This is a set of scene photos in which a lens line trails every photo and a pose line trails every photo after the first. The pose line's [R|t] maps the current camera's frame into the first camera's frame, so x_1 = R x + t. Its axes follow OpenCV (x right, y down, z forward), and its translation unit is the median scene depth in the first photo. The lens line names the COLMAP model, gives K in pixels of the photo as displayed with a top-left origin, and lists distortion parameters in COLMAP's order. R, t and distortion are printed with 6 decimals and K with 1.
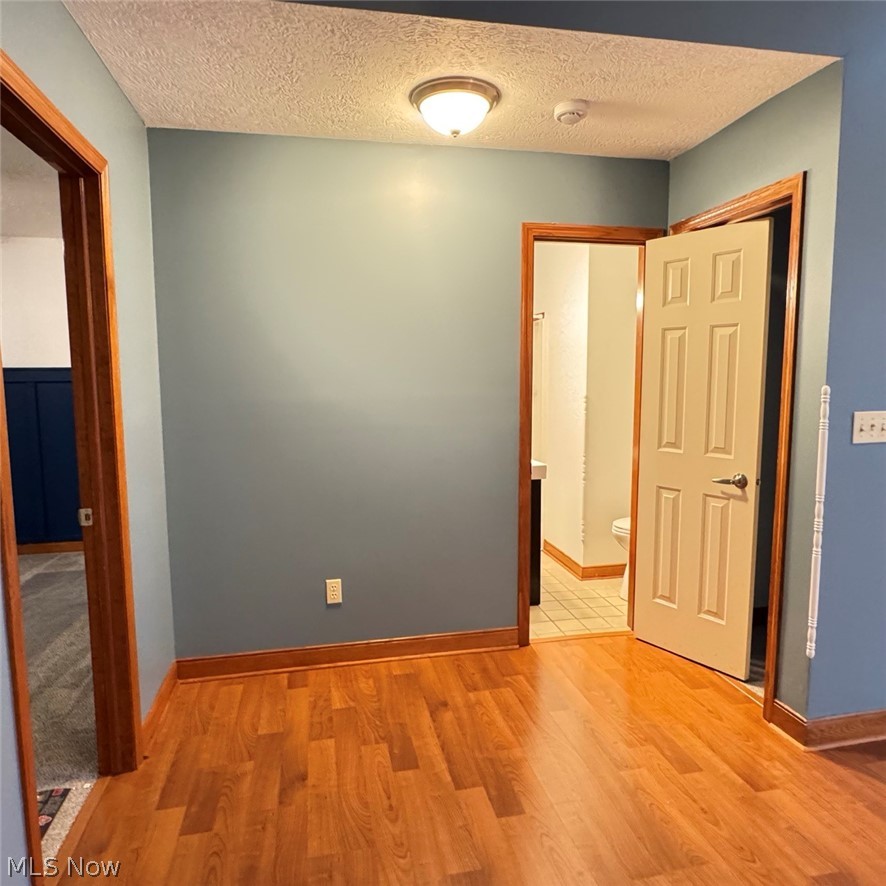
lens RADIAL K [[634.3, 0, 443.0], [0, 634.3, 443.0], [0, 0, 1]] dist [-0.001076, -0.000882]
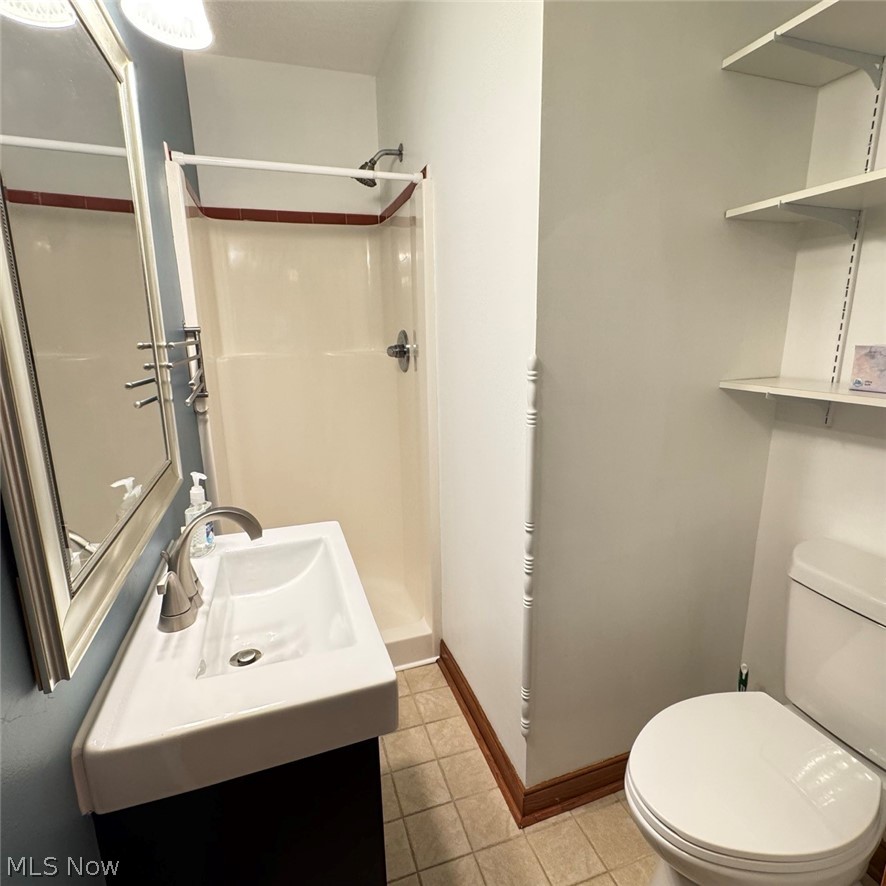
lens RADIAL K [[498.4, 0, 439.8], [0, 498.4, 440.4], [0, 0, 1]] dist [0.003167, 0.000350]
pose [[0.992952, -0.034839, 0.113285, 0.143121], [0.022217, 0.993591, 0.110830, -0.063225], [-0.116420, -0.107532, 0.987362, 0.737516]]
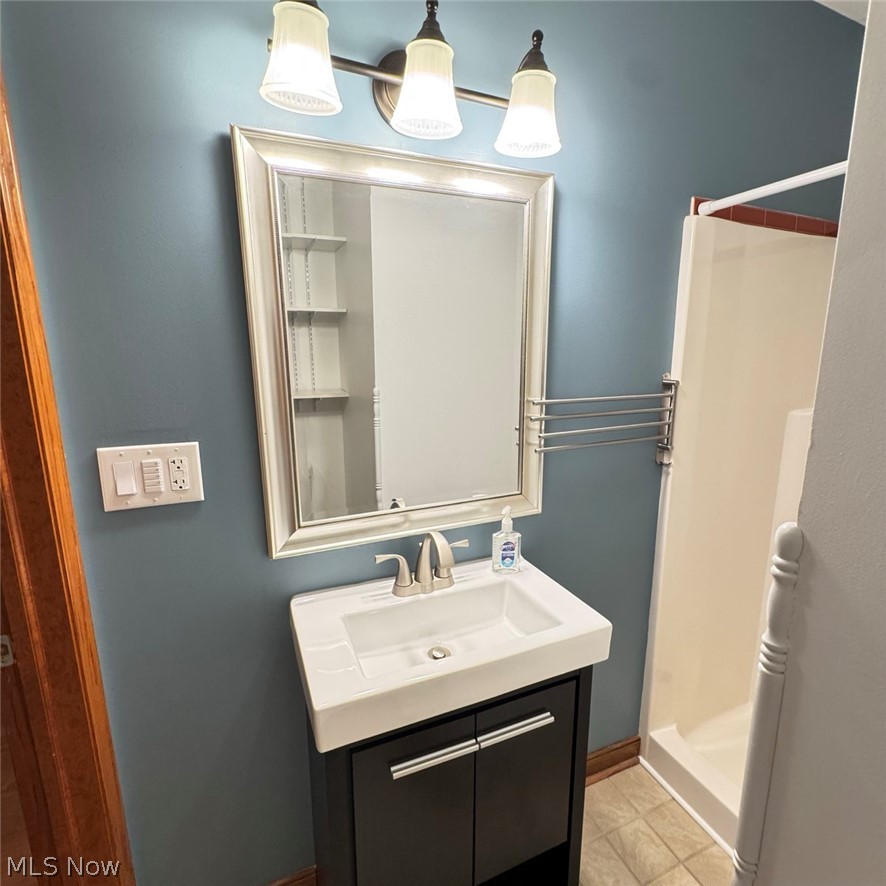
lens RADIAL K [[460.6, 0, 443.0], [0, 460.6, 443.0], [0, 0, 1]] dist [0.000409, -0.000040]
pose [[0.197509, 0.191273, -0.961460, 0.305102], [-0.099394, 0.979633, 0.174471, -0.105905], [0.975249, 0.061104, 0.212498, 0.894648]]
